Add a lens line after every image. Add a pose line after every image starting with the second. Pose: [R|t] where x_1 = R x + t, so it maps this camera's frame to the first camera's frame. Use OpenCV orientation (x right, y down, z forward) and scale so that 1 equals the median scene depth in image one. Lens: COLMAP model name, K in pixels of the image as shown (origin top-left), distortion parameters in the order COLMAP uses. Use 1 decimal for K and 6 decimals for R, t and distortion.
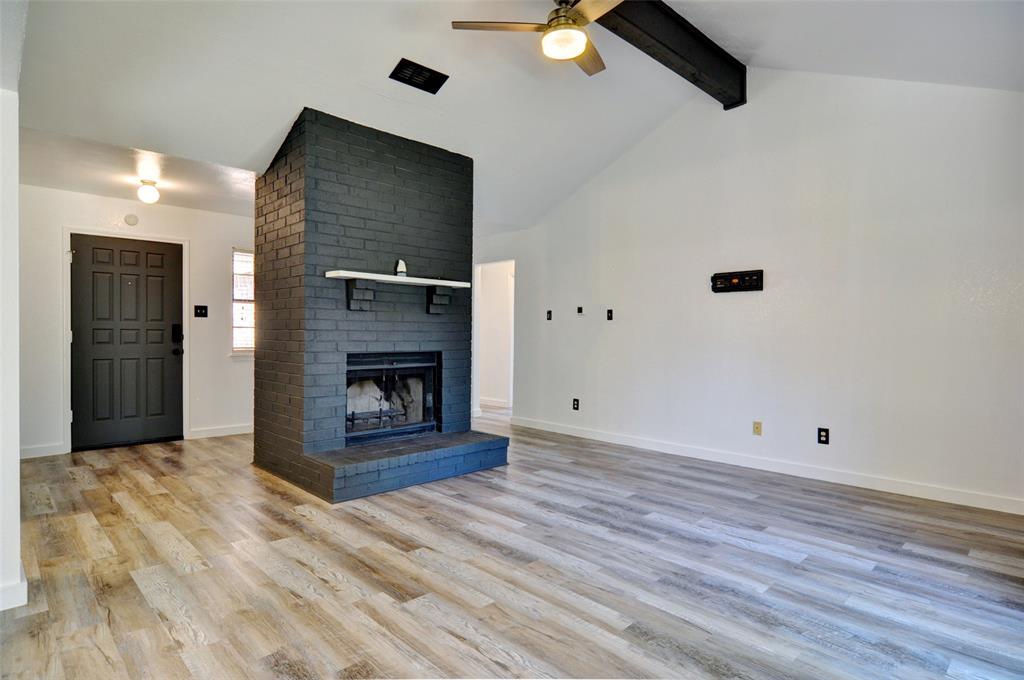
lens RADIAL K [[543.3, 0, 512.9], [0, 543.3, 342.3], [0, 0, 1]] dist [0.014420, -0.011865]
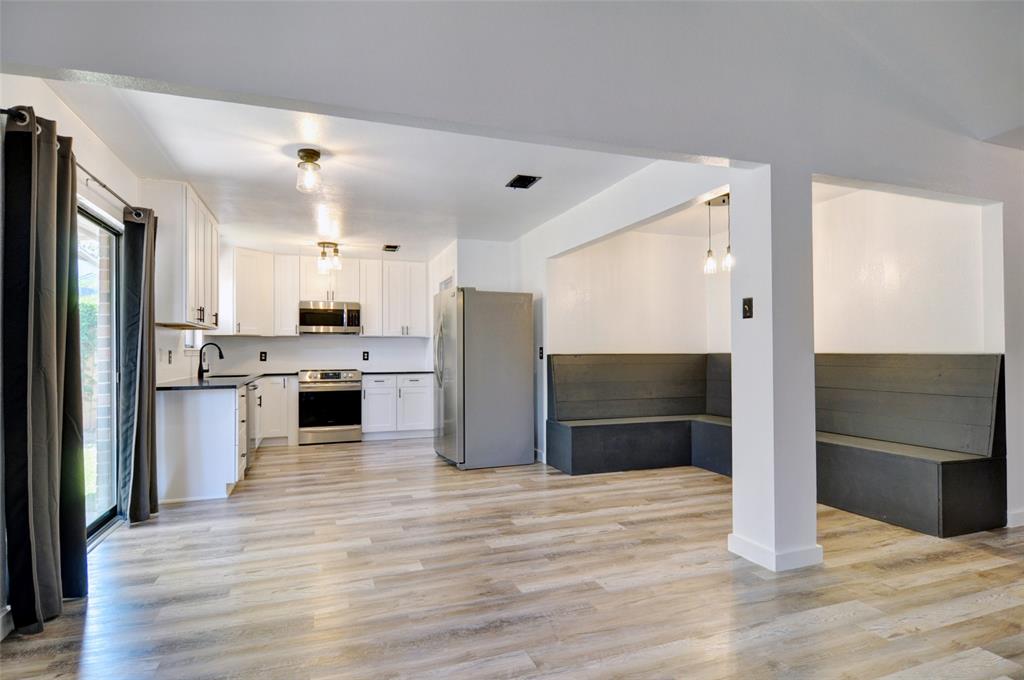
lens RADIAL K [[543.3, 0, 512.9], [0, 543.3, 342.3], [0, 0, 1]] dist [0.014420, -0.011865]
pose [[-0.404333, -0.022608, -0.914332, 0.261428], [-0.006675, 0.999741, -0.021768, -0.003984], [0.914587, -0.002699, -0.404380, 0.513171]]
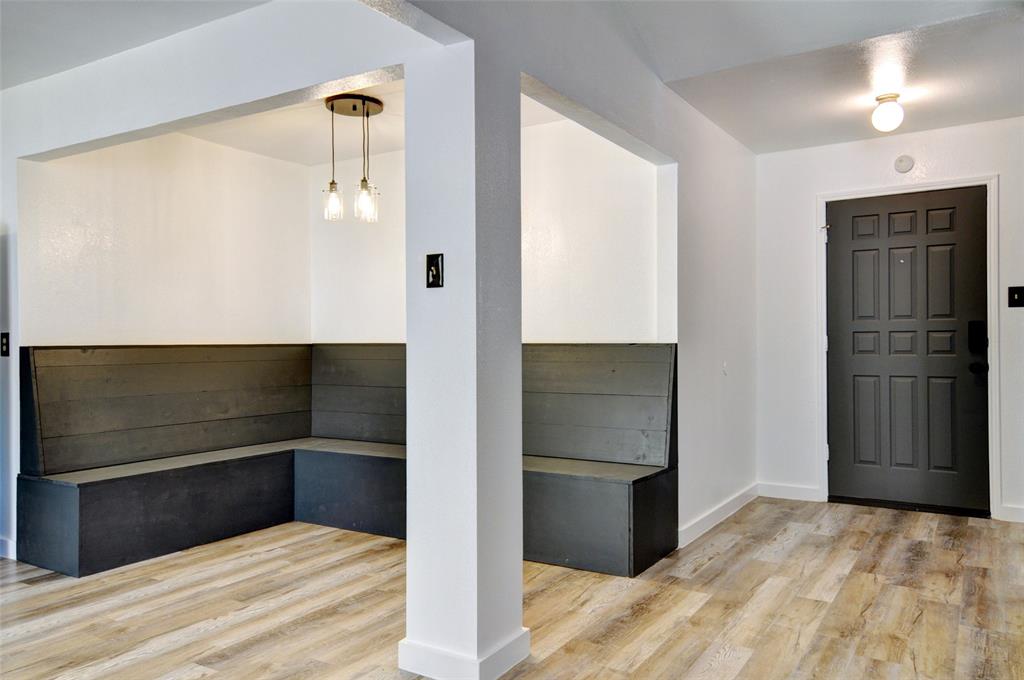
lens RADIAL K [[755.6, 0, 512.0], [0, 755.6, 340.0], [0, 0, 1]] dist [0.031163, 0.003704]
pose [[0.241270, -0.009158, -0.970415, 0.093402], [-0.002109, 0.999948, -0.009961, -0.004046], [0.970456, 0.004450, 0.241239, 0.419619]]
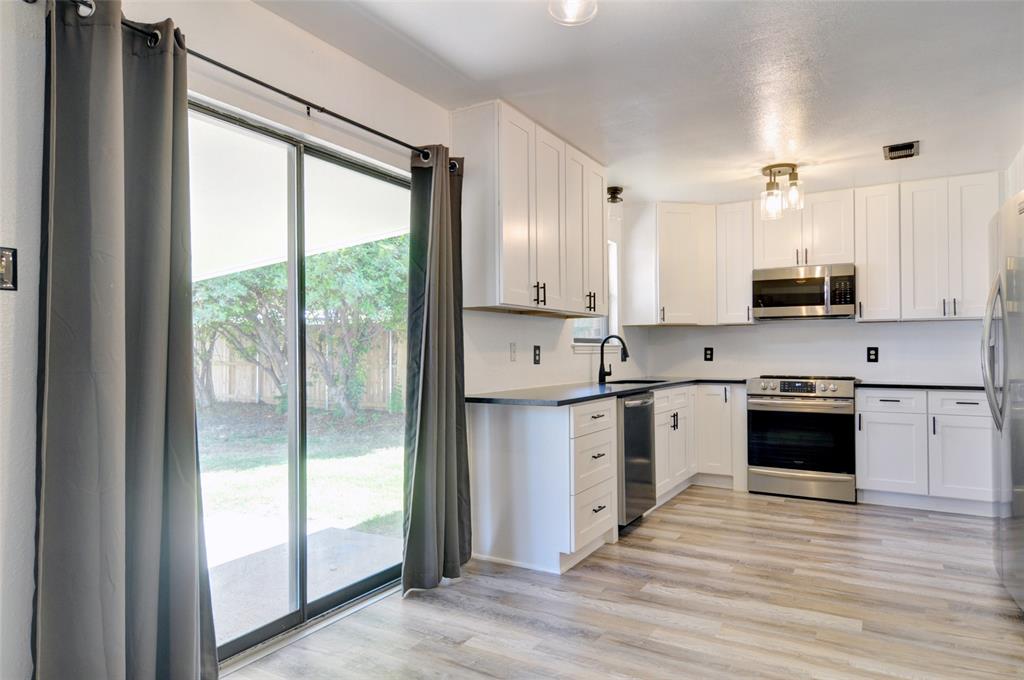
lens RADIAL K [[630.1, 0, 509.9], [0, 630.1, 342.0], [0, 0, 1]] dist [0.014641, -0.000955]
pose [[-0.964872, -0.008355, -0.262589, -0.206825], [-0.007028, 0.999957, -0.005991, -0.006939], [0.262628, -0.003936, -0.964889, 0.327691]]
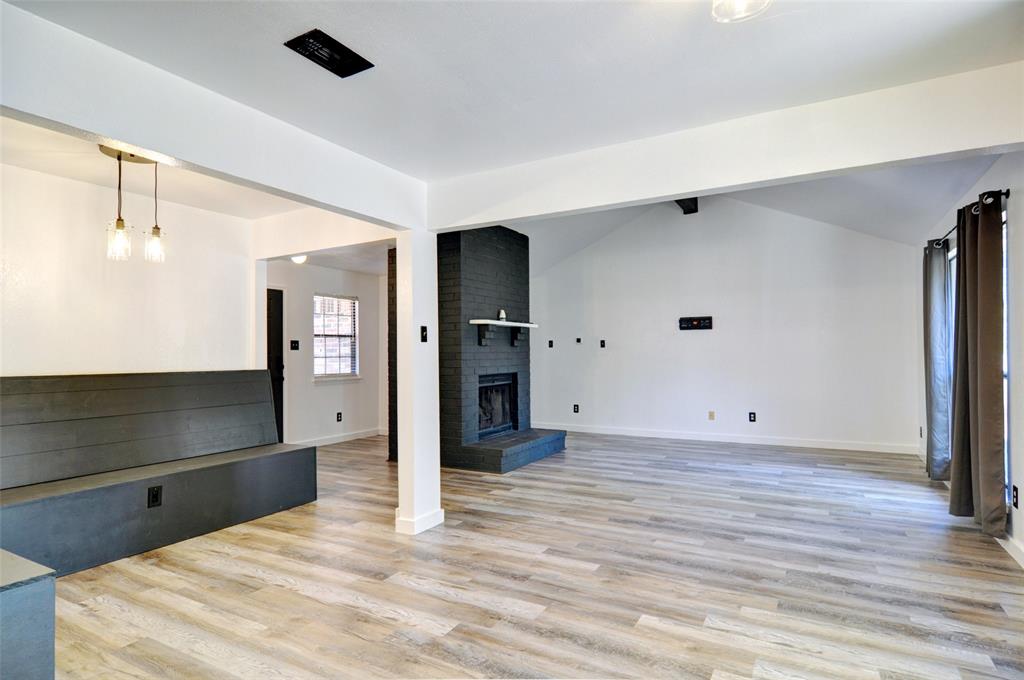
lens RADIAL K [[543.3, 0, 512.9], [0, 543.3, 342.3], [0, 0, 1]] dist [0.014420, -0.011865]
pose [[0.958484, -0.011202, 0.284925, -0.629922], [0.021052, 0.999281, -0.031529, -0.020455], [-0.284367, 0.036218, 0.958031, -0.414617]]
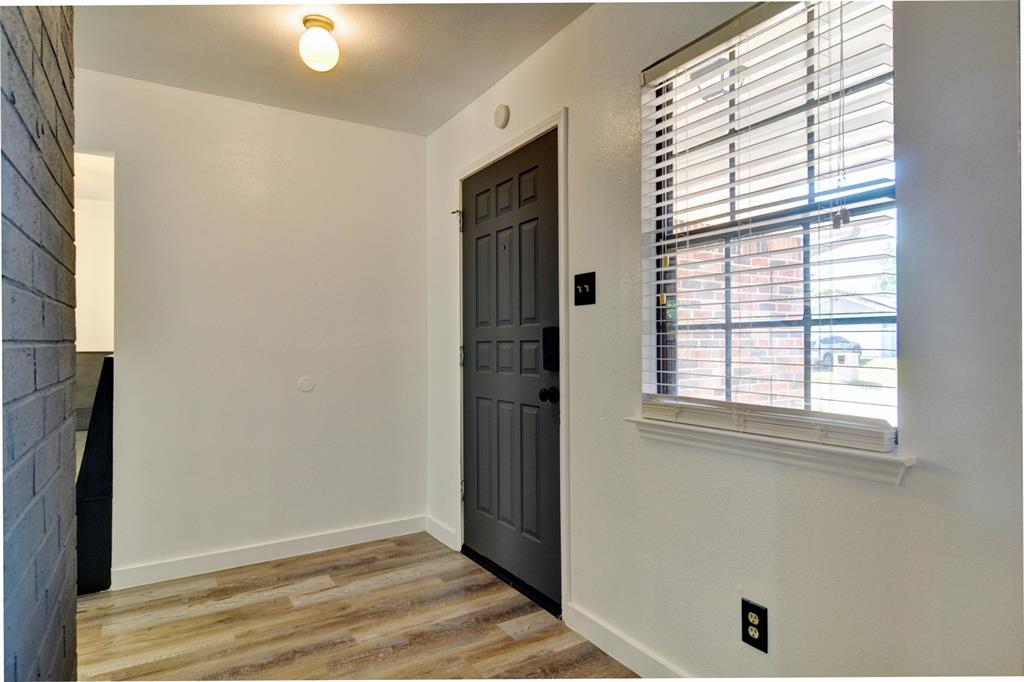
lens RADIAL K [[584.0, 0, 512.0], [0, 584.0, 341.0], [0, 0, 1]] dist [0.027324, -0.000224]
pose [[-0.216319, -0.010389, -0.976267, -0.248070], [-0.008893, 0.999923, -0.008670, -0.025026], [0.976282, 0.006806, -0.216395, 1.447499]]
